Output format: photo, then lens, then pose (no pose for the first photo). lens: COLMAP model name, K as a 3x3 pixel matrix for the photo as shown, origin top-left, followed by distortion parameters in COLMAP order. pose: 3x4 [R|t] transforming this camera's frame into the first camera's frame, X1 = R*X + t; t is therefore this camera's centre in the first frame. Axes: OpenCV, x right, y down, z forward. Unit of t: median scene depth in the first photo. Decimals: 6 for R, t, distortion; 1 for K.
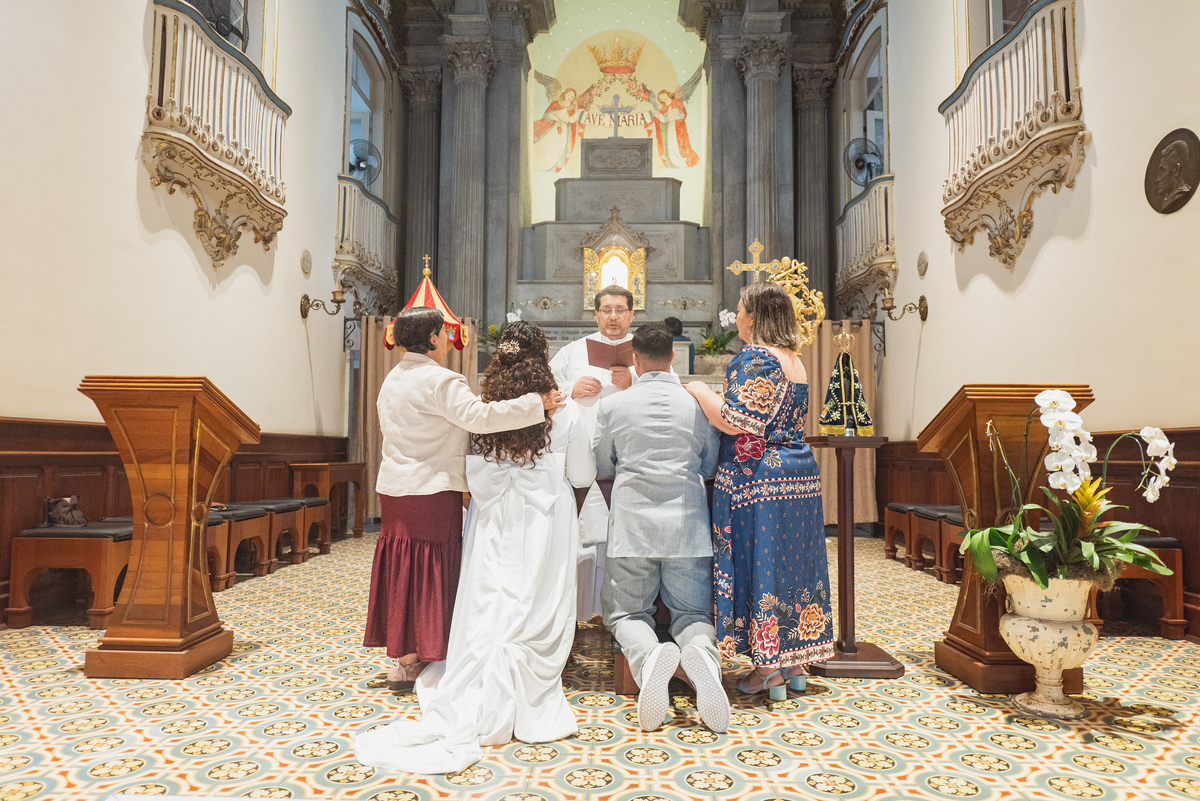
lens RADIAL K [[748.6, 0, 606.3], [0, 748.6, 398.5], [0, 0, 1]] dist [-0.004925, -0.000115]
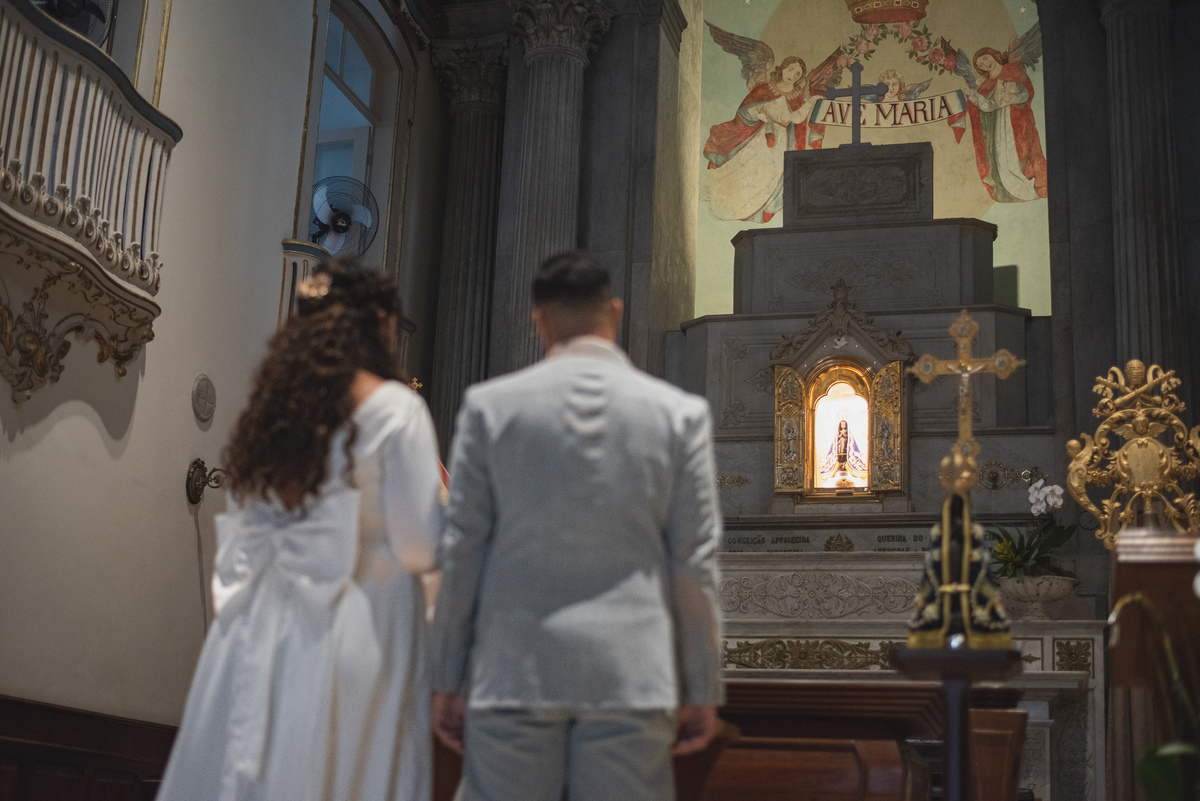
lens RADIAL K [[1694.7, 0, 617.8], [0, 1694.7, 415.9], [0, 0, 1]] dist [-0.117815, 0.092528]
pose [[0.973534, -0.025880, -0.227072, 0.120915], [-0.017396, 0.982294, -0.186535, 0.036489], [0.227879, 0.185549, 0.955847, -0.059443]]
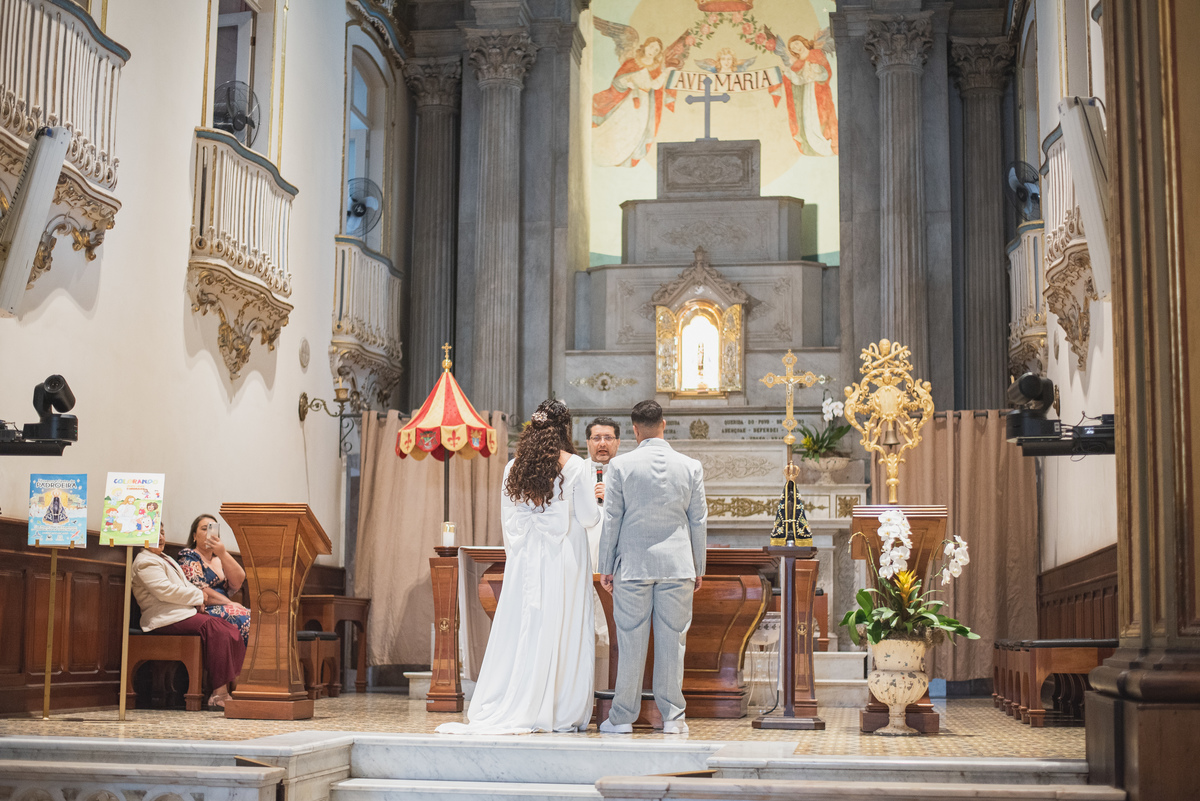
lens RADIAL K [[1694.7, 0, 617.8], [0, 1694.7, 415.9], [0, 0, 1]] dist [-0.117815, 0.092528]
pose [[0.993370, -0.012205, -0.114308, 0.120634], [0.005601, 0.998305, -0.057921, -0.002060], [0.114821, 0.056896, 0.991756, -0.622637]]
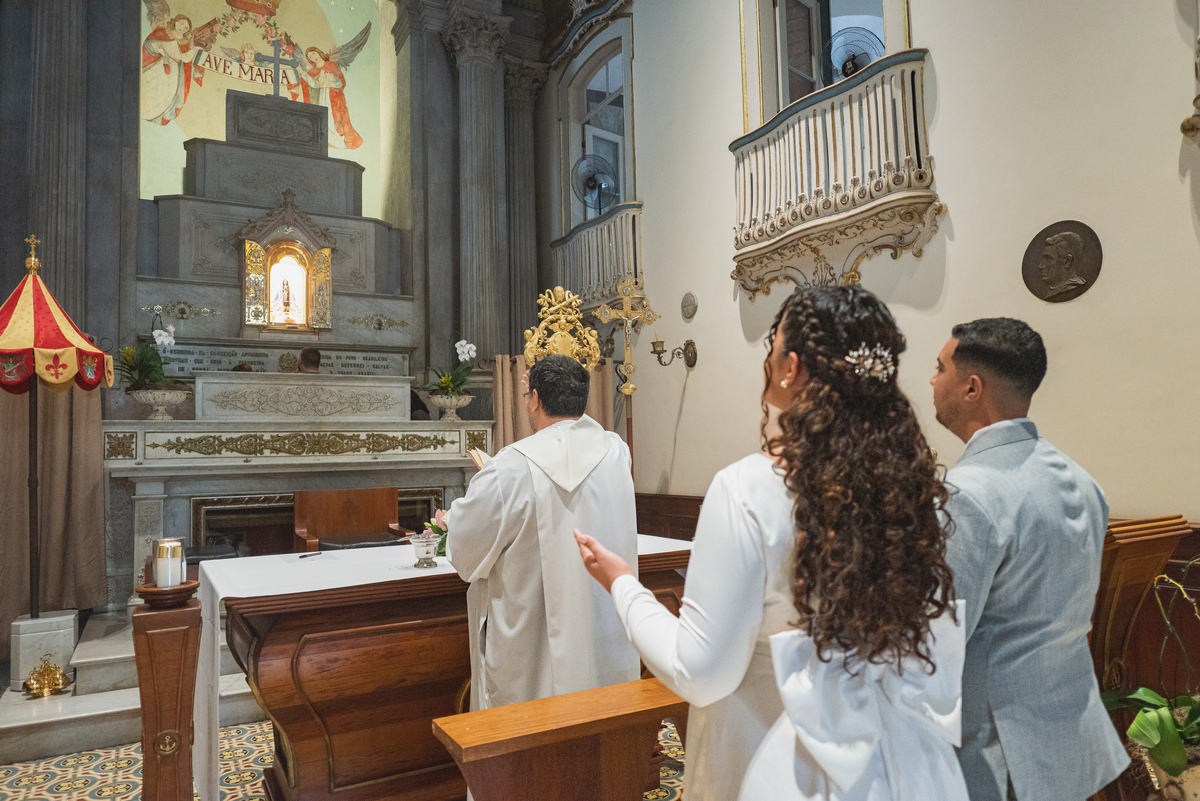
lens RADIAL K [[782.9, 0, 599.8], [0, 782.9, 403.9], [0, 0, 1]] dist [-0.002748, -0.002801]
pose [[0.857928, 0.003374, 0.513759, -0.128461], [-0.005132, 0.999985, 0.002003, -0.044309], [-0.513744, -0.004355, 0.857932, 0.165521]]
